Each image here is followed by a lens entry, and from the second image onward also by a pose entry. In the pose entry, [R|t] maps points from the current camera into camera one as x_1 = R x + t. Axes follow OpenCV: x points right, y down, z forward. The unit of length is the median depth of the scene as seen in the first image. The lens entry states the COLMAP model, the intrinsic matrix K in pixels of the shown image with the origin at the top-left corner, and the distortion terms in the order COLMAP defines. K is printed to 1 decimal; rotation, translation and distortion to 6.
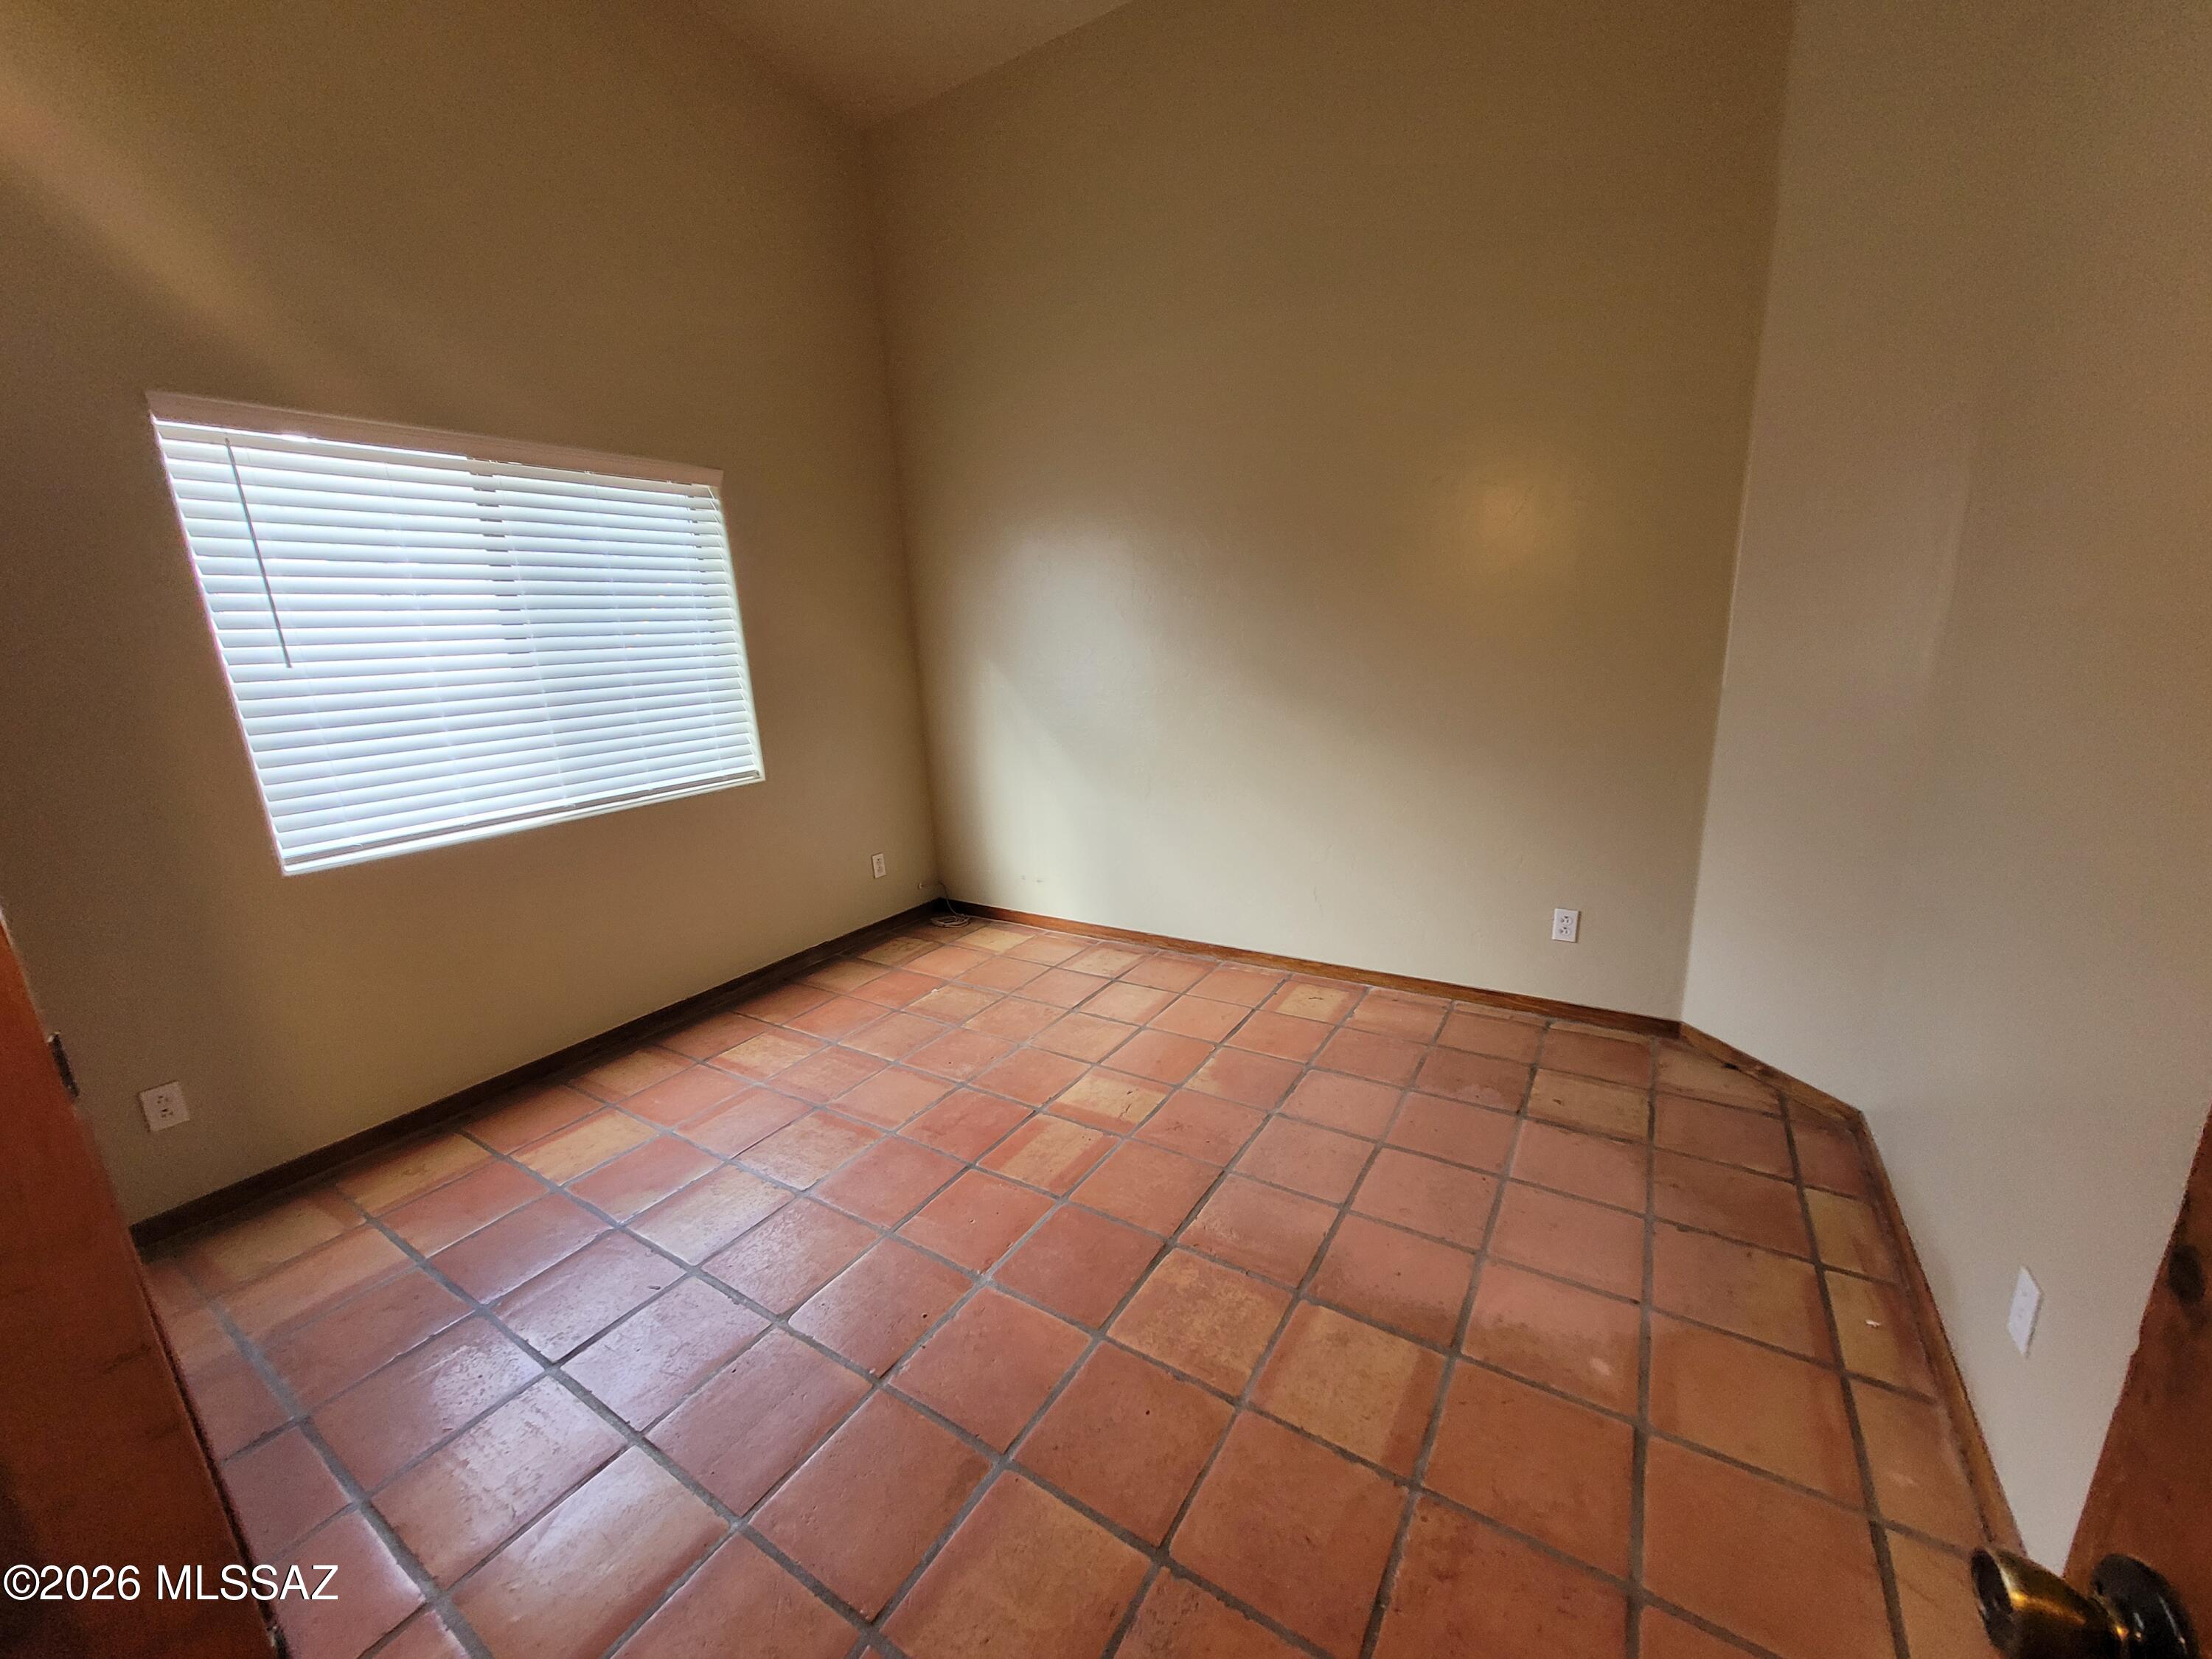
lens RADIAL K [[857.3, 0, 1112.8], [0, 857.3, 837.8], [0, 0, 1]] dist [0.001865, -0.000572]
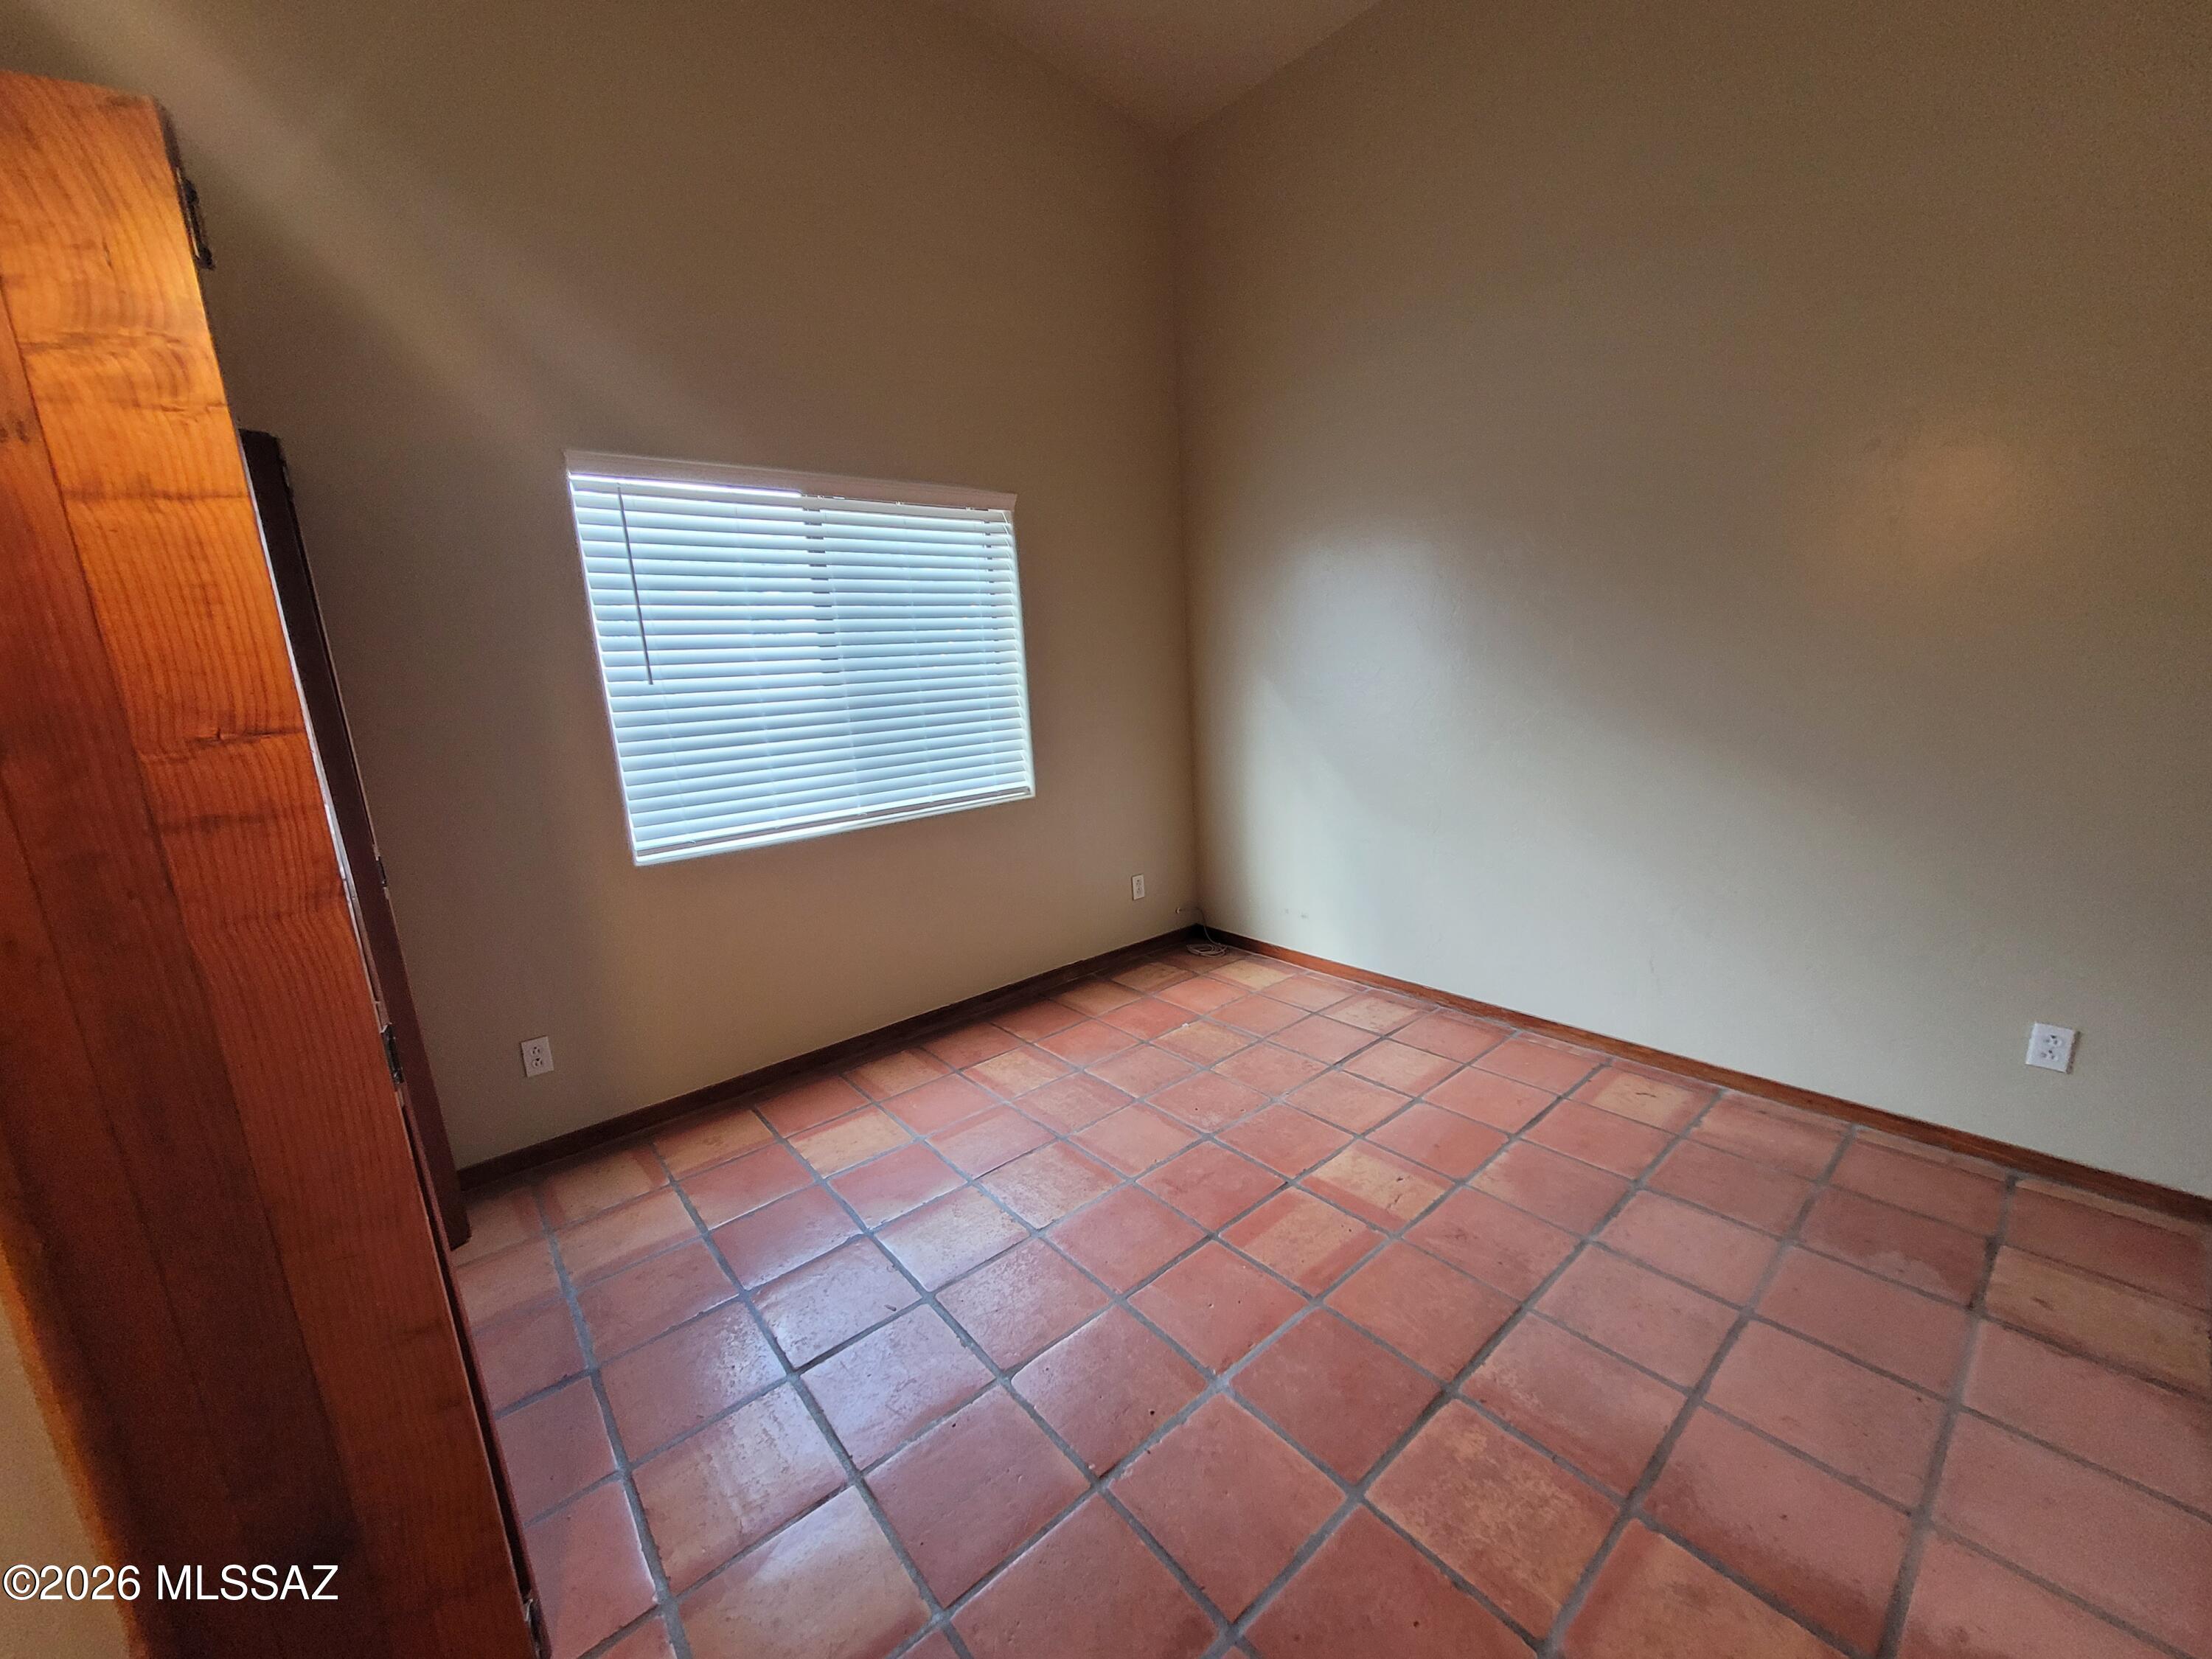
lens RADIAL K [[857.3, 0, 1105.2], [0, 857.3, 837.1], [0, 0, 1]] dist [0.001865, -0.000572]
pose [[0.950668, 0.057915, -0.304755, -0.023976], [-0.064248, 0.997876, -0.010784, -0.021285], [0.303484, 0.029832, 0.952370, 0.098534]]
